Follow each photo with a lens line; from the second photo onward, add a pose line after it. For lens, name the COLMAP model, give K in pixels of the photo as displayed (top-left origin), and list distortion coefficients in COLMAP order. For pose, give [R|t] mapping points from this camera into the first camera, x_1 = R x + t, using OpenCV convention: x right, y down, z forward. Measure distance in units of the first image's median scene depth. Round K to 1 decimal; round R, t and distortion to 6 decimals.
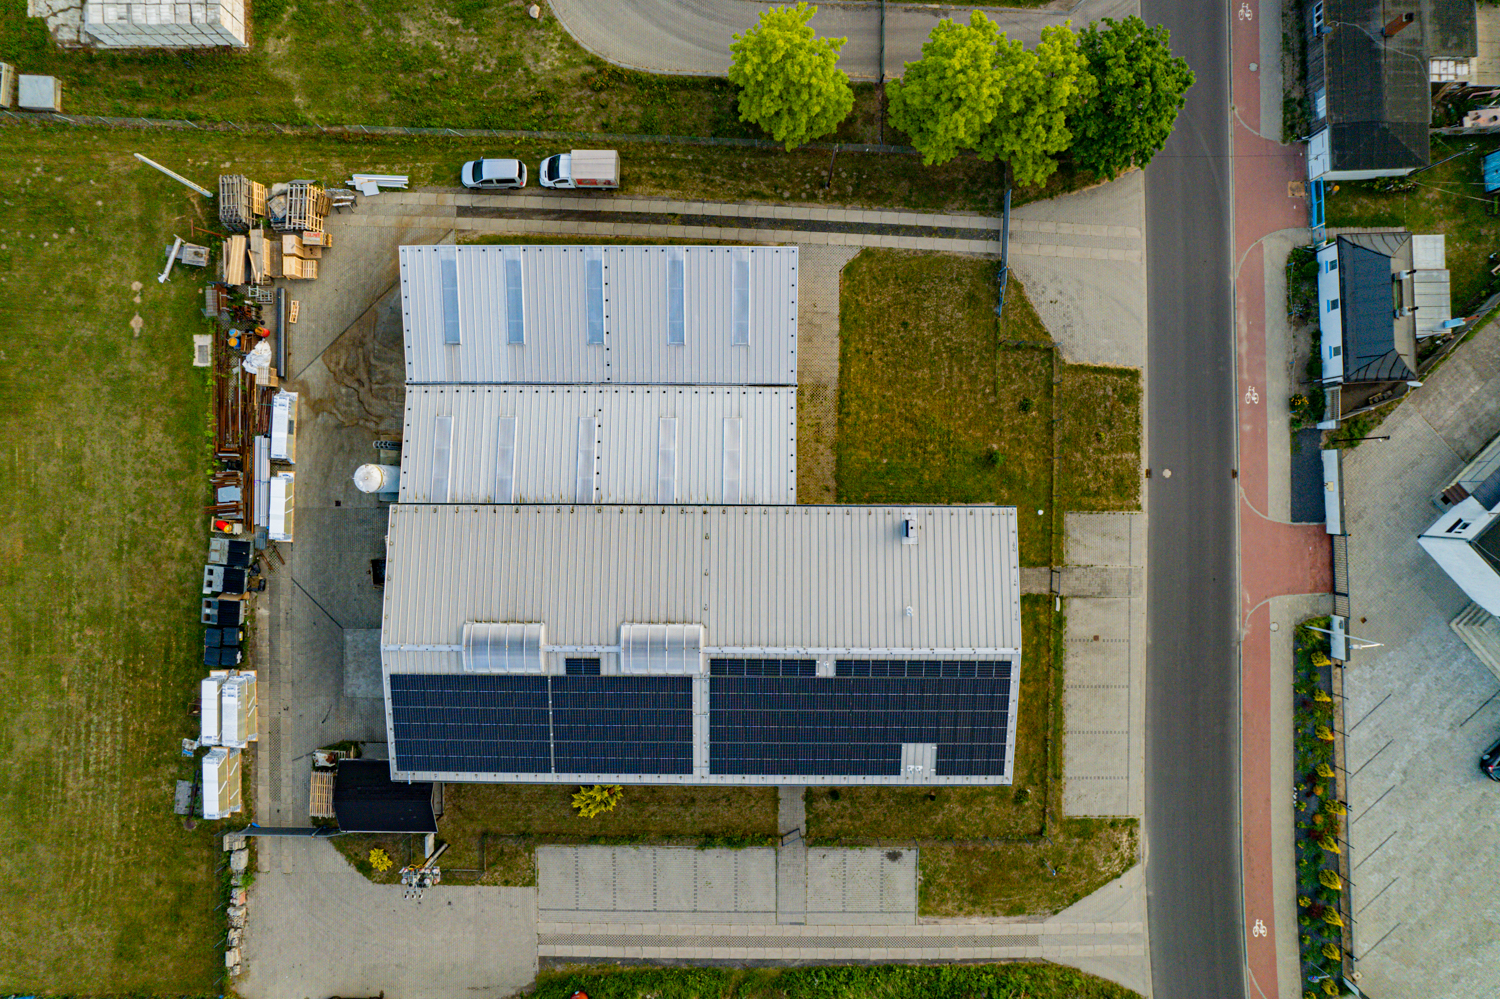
lens RADIAL K [[970.3, 0, 765.8], [0, 970.3, 500.2], [0, 0, 1]] dist [-0.093820, 0.080727]
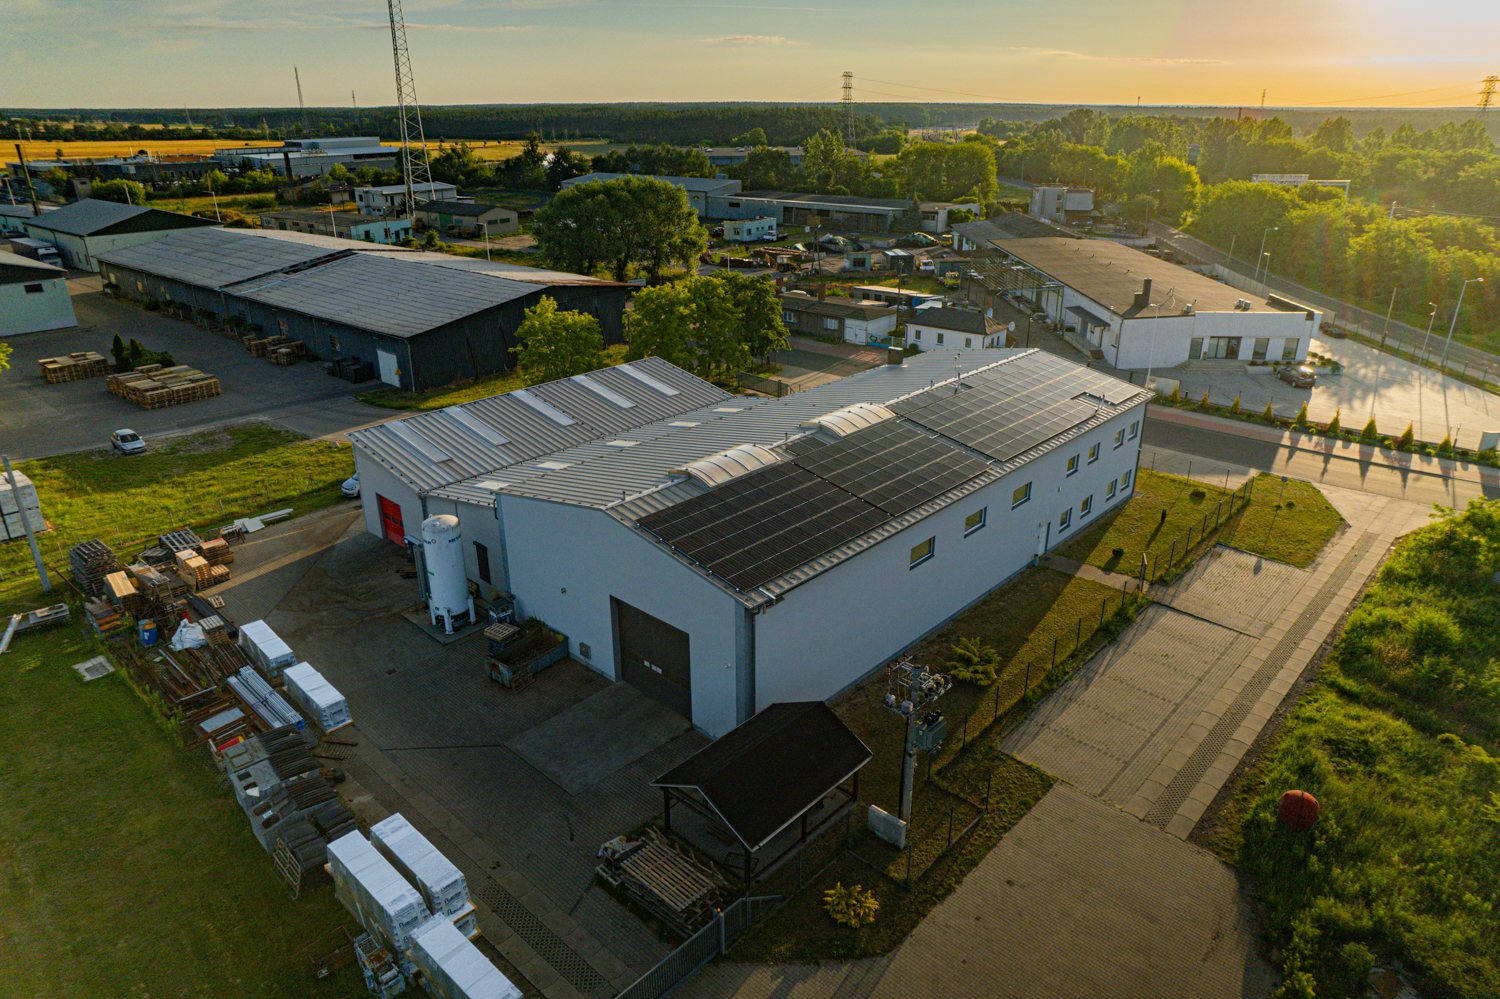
lens RADIAL K [[970.3, 0, 765.8], [0, 970.3, 500.2], [0, 0, 1]] dist [-0.093820, 0.080727]
pose [[0.668282, -0.293275, 0.683658, -0.699780], [0.743730, 0.243300, -0.622632, 0.594254], [0.016269, 0.924551, 0.380710, 0.636025]]
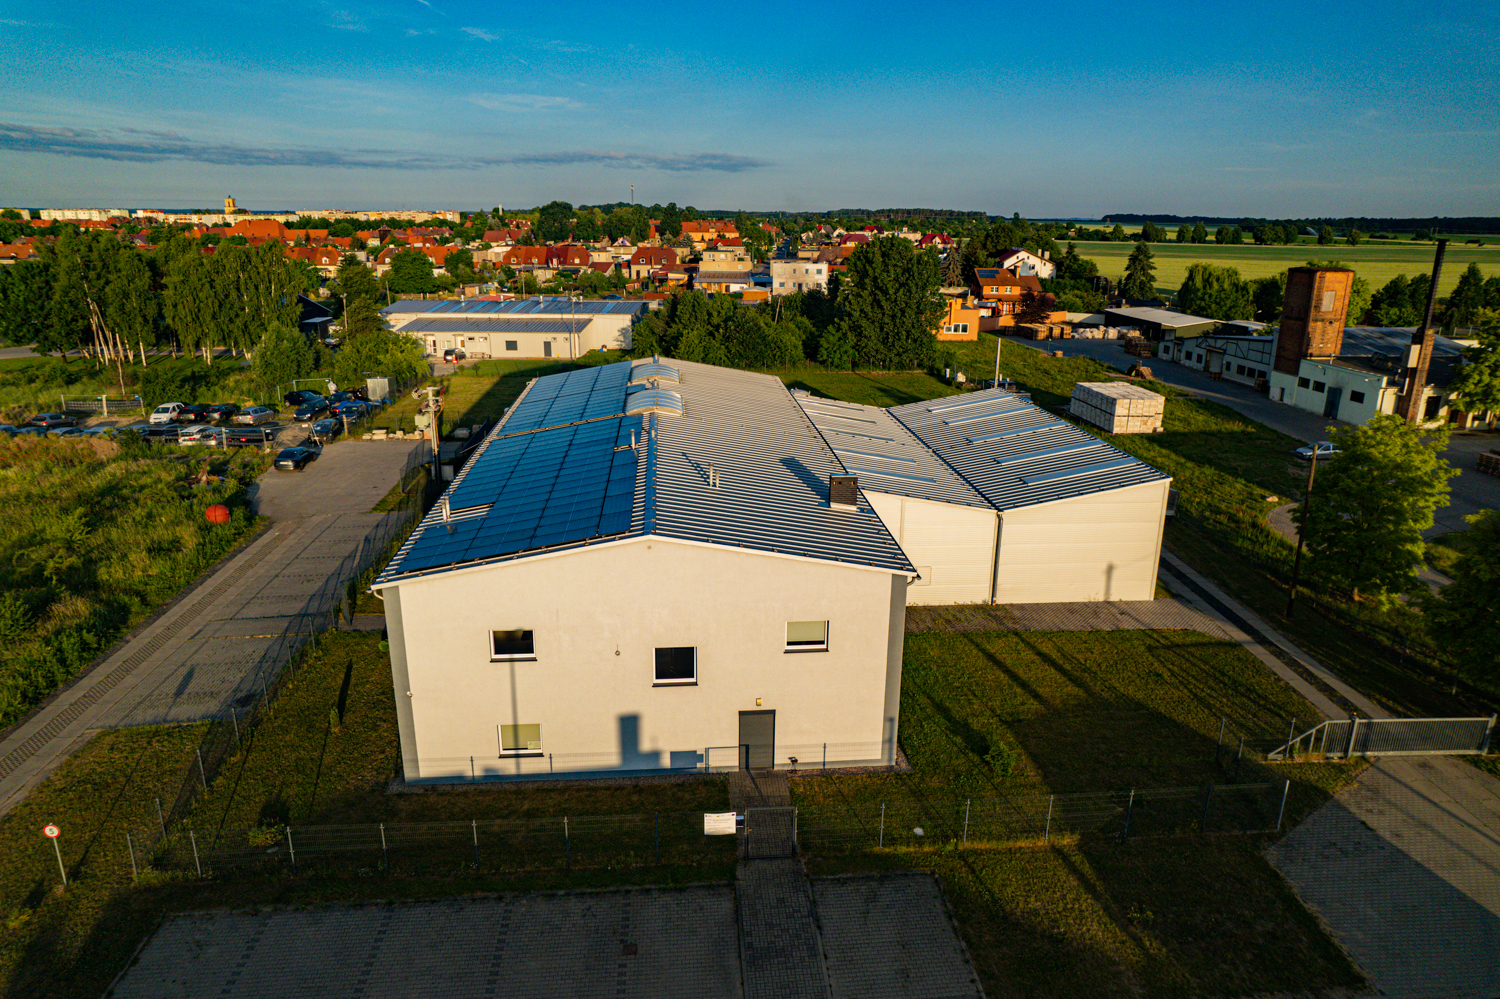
lens RADIAL K [[962.9, 0, 764.6], [0, 962.9, 500.7], [0, 0, 1]] dist [-0.091529, 0.077589]
pose [[0.110491, 0.278241, -0.954135, 0.665490], [-0.993619, 0.009038, -0.112428, 0.133939], [-0.022659, 0.960469, 0.277464, 0.737227]]
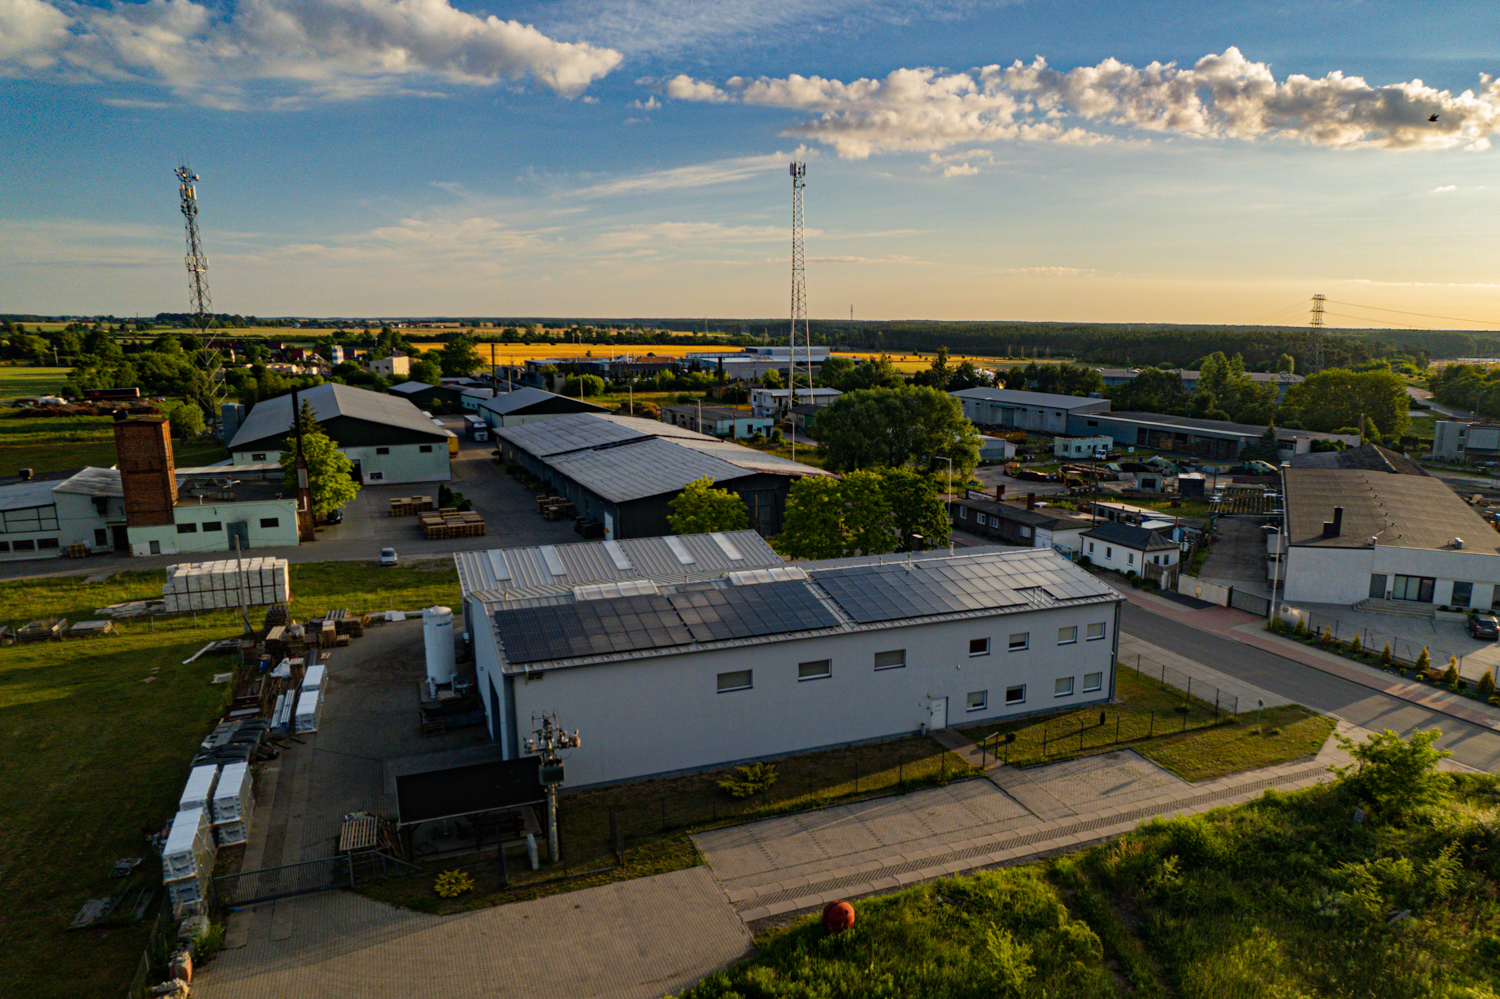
lens RADIAL K [[1056.7, 0, 847.4], [0, 1056.7, 555.6], [0, 0, 1]] dist [-0.075563, 0.048544]
pose [[0.907445, -0.090765, 0.410250, -0.432834], [0.420160, 0.188984, -0.887553, 1.055451], [0.003029, 0.977776, 0.209628, 0.648198]]
